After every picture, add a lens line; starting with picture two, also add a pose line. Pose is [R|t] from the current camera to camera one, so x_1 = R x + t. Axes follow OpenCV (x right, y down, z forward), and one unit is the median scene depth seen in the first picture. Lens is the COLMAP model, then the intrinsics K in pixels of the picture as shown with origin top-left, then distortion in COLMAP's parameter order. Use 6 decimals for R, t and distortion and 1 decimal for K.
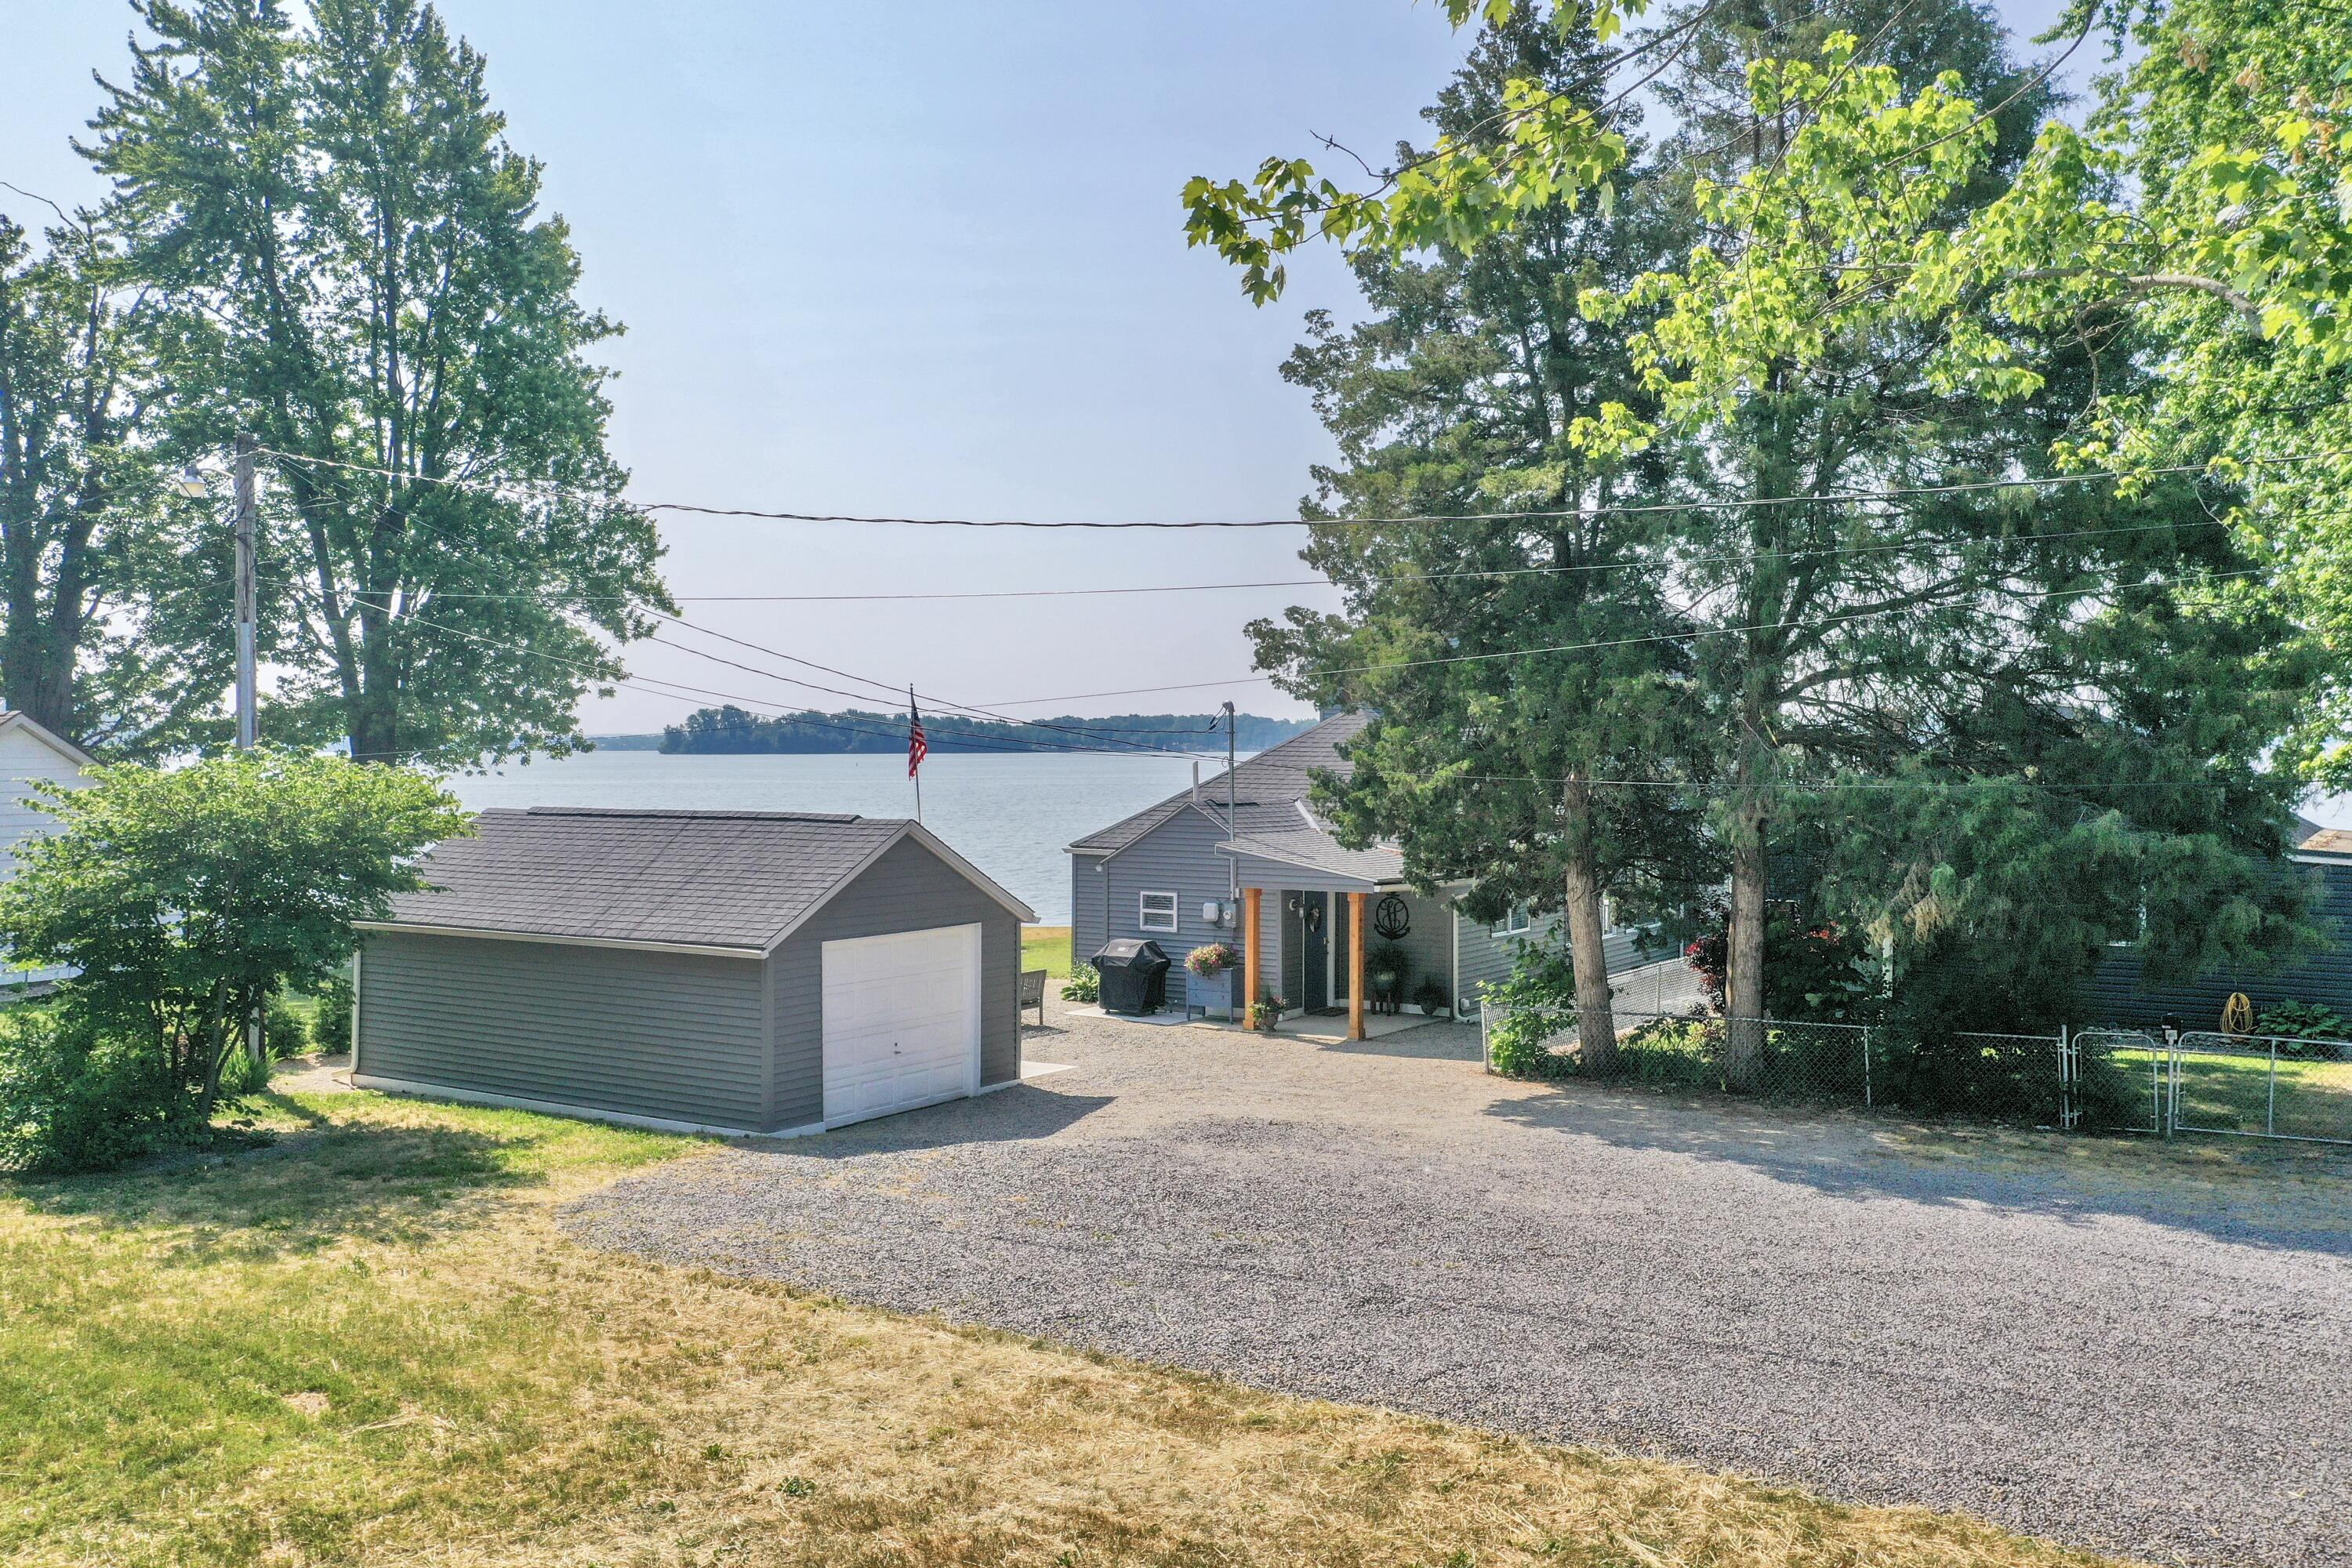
lens RADIAL K [[1967.6, 0, 1180.6], [0, 1967.6, 778.2], [0, 0, 1]] dist [0.001314, 0.008073]
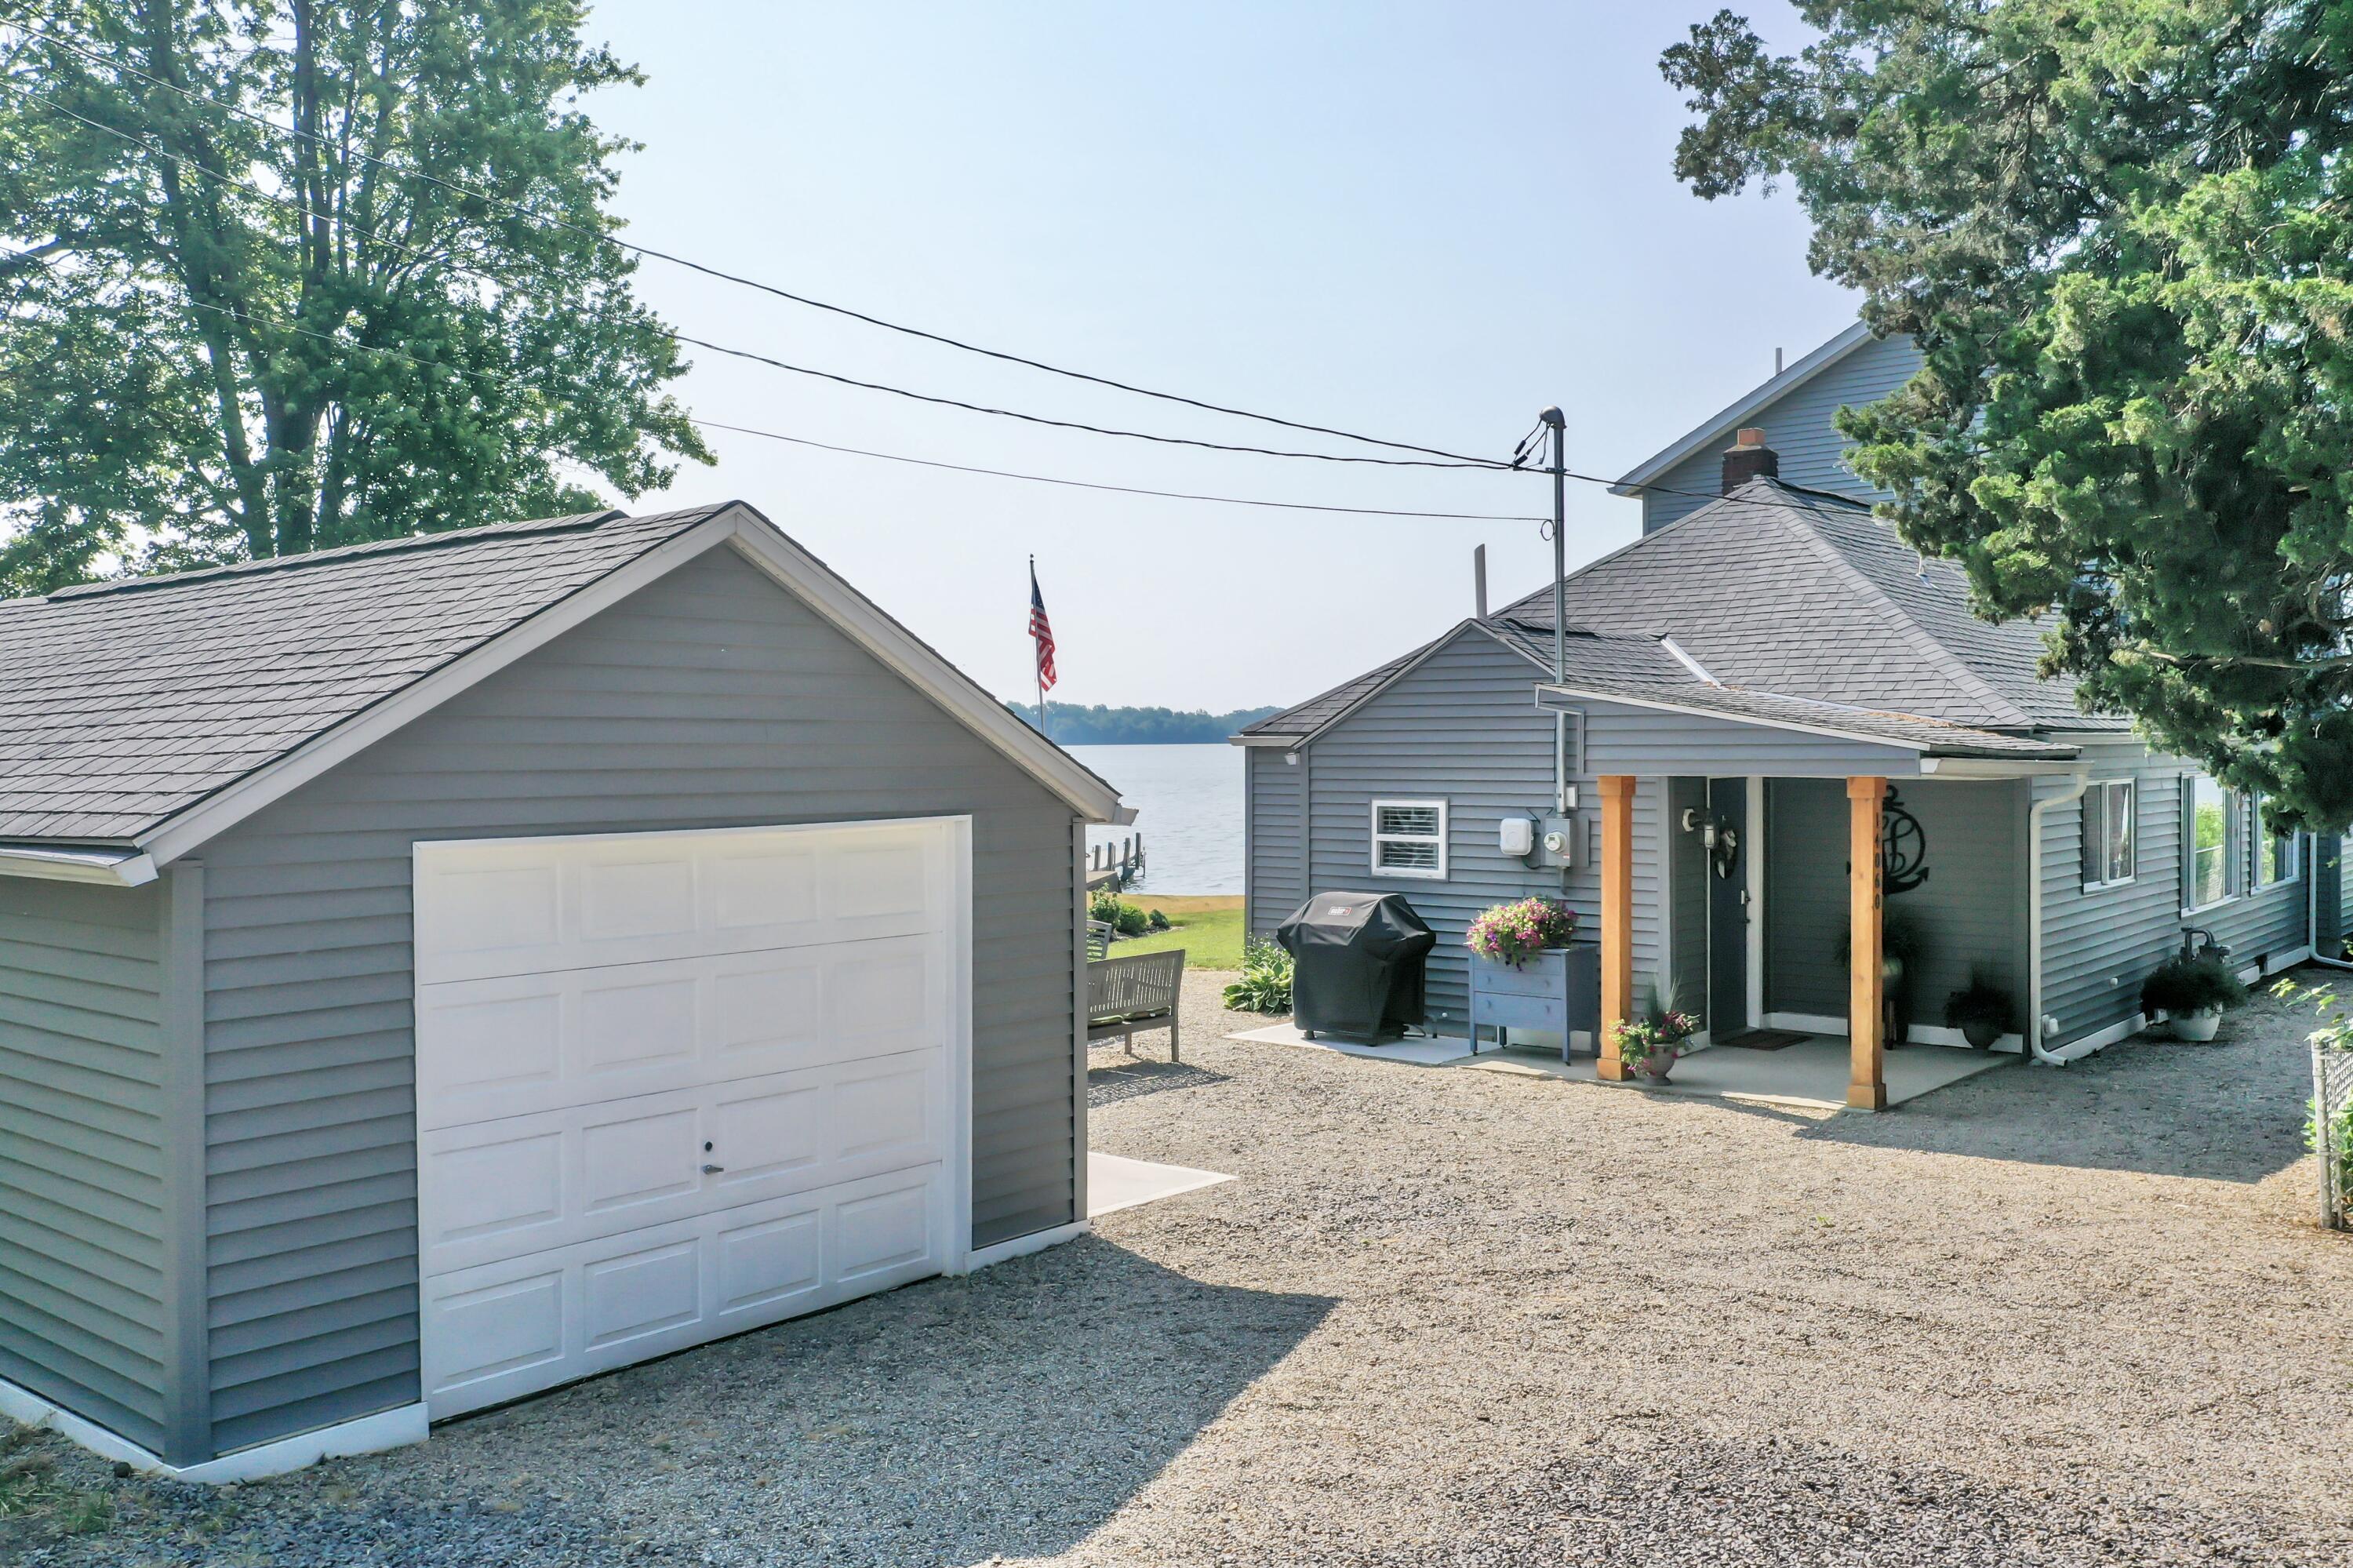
lens RADIAL K [[1968.5, 0, 1181.1], [0, 1968.5, 778.2], [0, 0, 1]] dist [0.001314, 0.008073]
pose [[0.994722, -0.003155, -0.102554, -0.017867], [0.003407, 0.999992, 0.002283, 0.051669], [0.102546, -0.002621, 0.994725, 0.495264]]
